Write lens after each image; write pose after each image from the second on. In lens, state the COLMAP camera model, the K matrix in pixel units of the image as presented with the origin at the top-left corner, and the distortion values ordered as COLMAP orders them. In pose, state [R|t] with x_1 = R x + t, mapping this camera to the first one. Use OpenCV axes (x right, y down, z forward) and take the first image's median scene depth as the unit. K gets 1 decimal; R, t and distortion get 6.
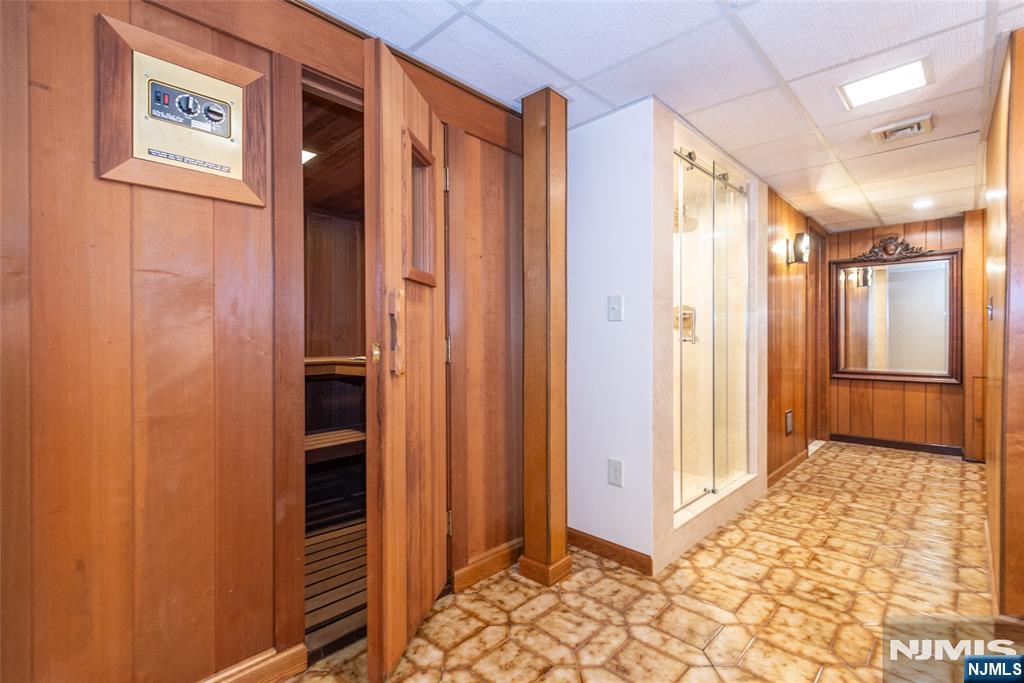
lens RADIAL K [[471.7, 0, 508.8], [0, 471.7, 340.3], [0, 0, 1]] dist [0.001838, 0.000717]
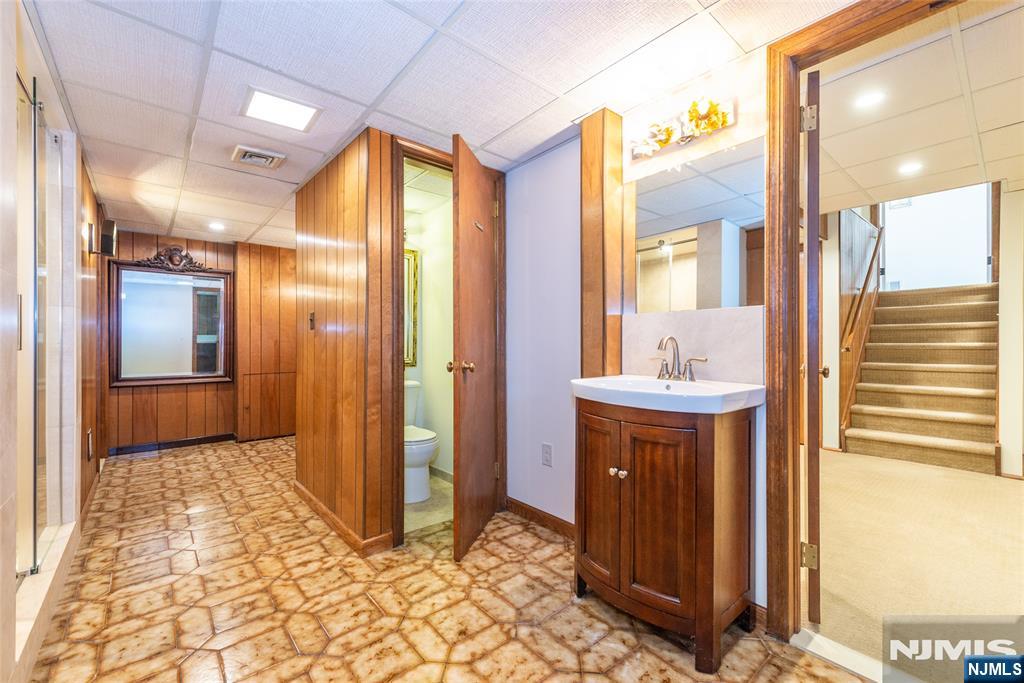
lens RADIAL K [[421.0, 0, 509.0], [0, 421.0, 344.3], [0, 0, 1]] dist [0.004720, -0.000769]
pose [[0.104732, 0.001484, 0.994499, -0.097243], [0.005856, 0.999981, -0.002109, 0.005334], [-0.994483, 0.006044, 0.104722, 0.284217]]
